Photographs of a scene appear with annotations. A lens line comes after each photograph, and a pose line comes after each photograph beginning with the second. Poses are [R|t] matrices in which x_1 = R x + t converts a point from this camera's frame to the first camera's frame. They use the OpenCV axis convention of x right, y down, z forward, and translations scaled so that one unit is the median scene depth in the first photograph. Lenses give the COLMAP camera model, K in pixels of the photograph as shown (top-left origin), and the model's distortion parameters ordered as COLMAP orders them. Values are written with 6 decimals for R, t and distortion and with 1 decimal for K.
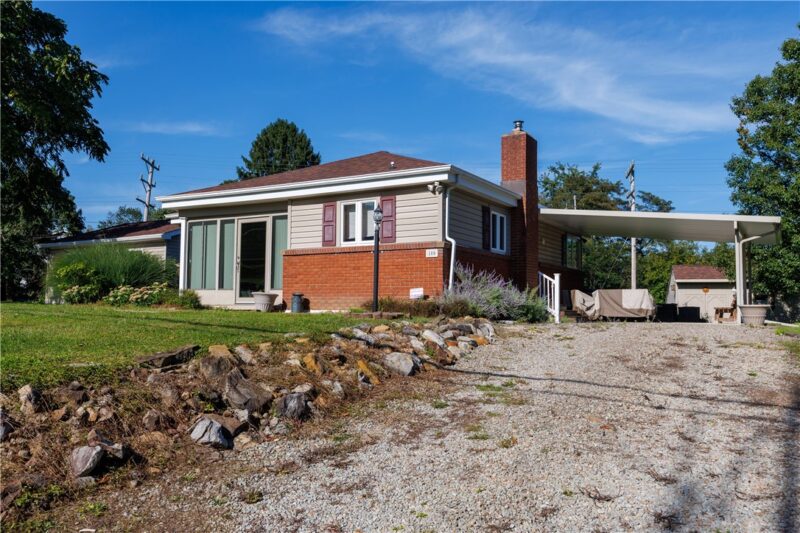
lens RADIAL K [[641.5, 0, 400.6], [0, 641.5, 270.4], [0, 0, 1]] dist [0.009870, -0.002409]
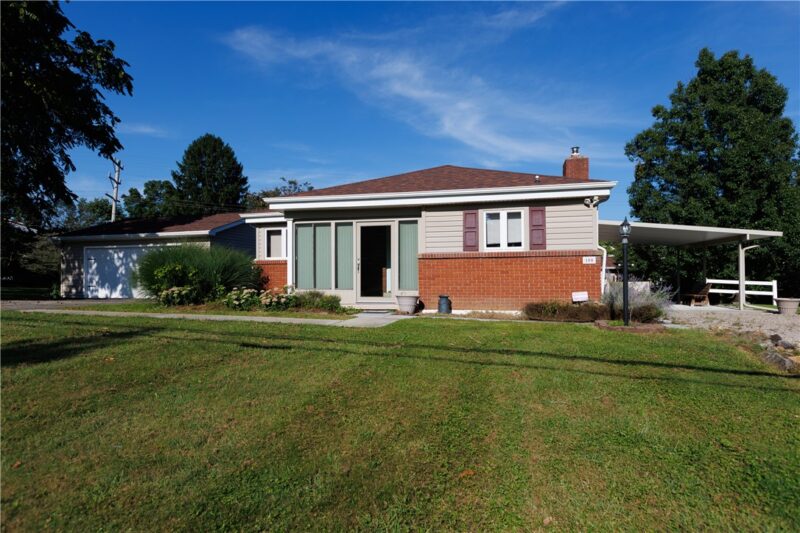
lens RADIAL K [[444.0, 0, 396.1], [0, 444.0, 270.8], [0, 0, 1]] dist [-0.003102, 0.002205]
pose [[0.958873, -0.007254, 0.283744, -0.427298], [-0.004645, 0.999139, 0.041239, -0.033184], [-0.283799, -0.040861, 0.958013, 0.304470]]
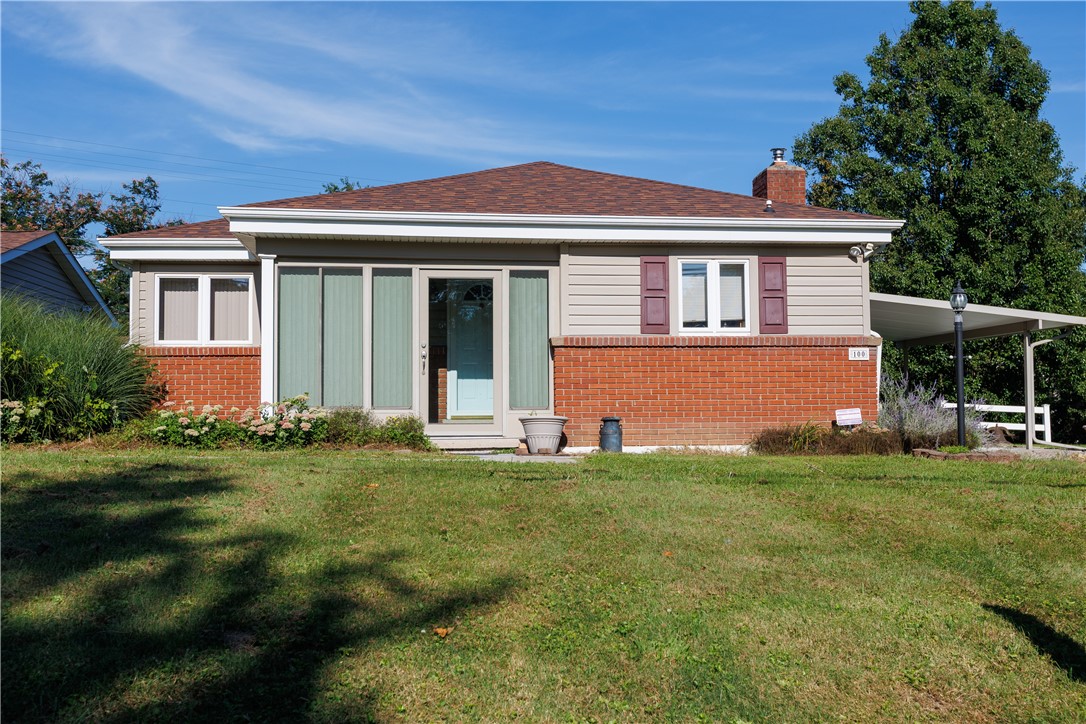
lens RADIAL K [[1080.1, 0, 548.0], [0, 1080.1, 365.6], [0, 0, 1]] dist [-0.001189, 0.000000]
pose [[0.805836, 0.016637, 0.591905, -0.724669], [-0.023448, 0.999718, 0.003824, -0.010362], [-0.591675, -0.016960, 0.805998, 0.271758]]
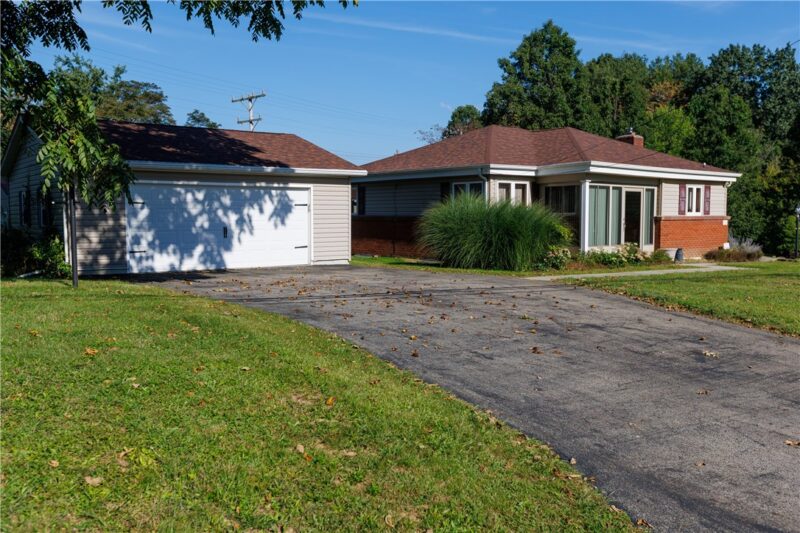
lens RADIAL K [[746.5, 0, 395.4], [0, 746.5, 264.5], [0, 0, 1]] dist [0.008725, 0.000000]
pose [[0.355117, -0.065757, 0.932506, -1.869934], [-0.056249, 0.994212, 0.091529, -0.042545], [-0.933128, -0.084956, 0.349363, 0.962765]]
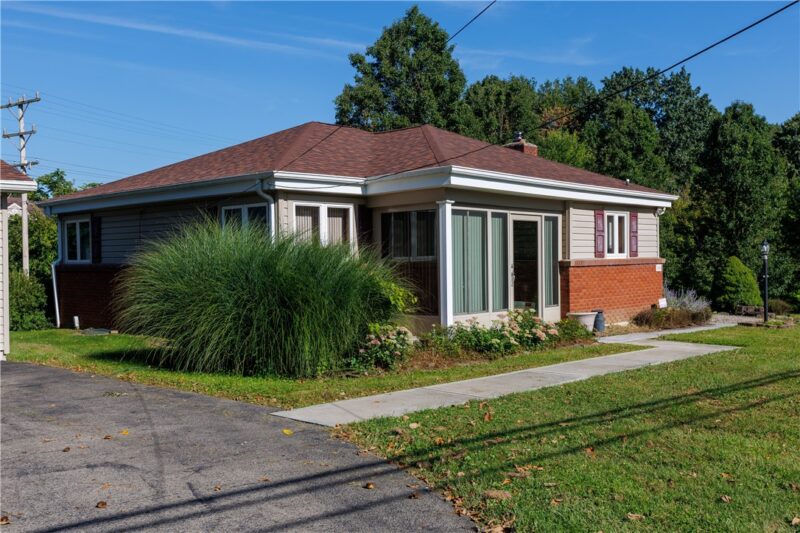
lens RADIAL K [[795.6, 0, 398.9], [0, 795.6, 264.8], [0, 0, 1]] dist [-0.001189, 0.000000]
pose [[0.212667, -0.017607, 0.976966, -1.265891], [-0.047870, 0.998449, 0.028415, -0.044242], [-0.975951, -0.052810, 0.211495, 0.996674]]
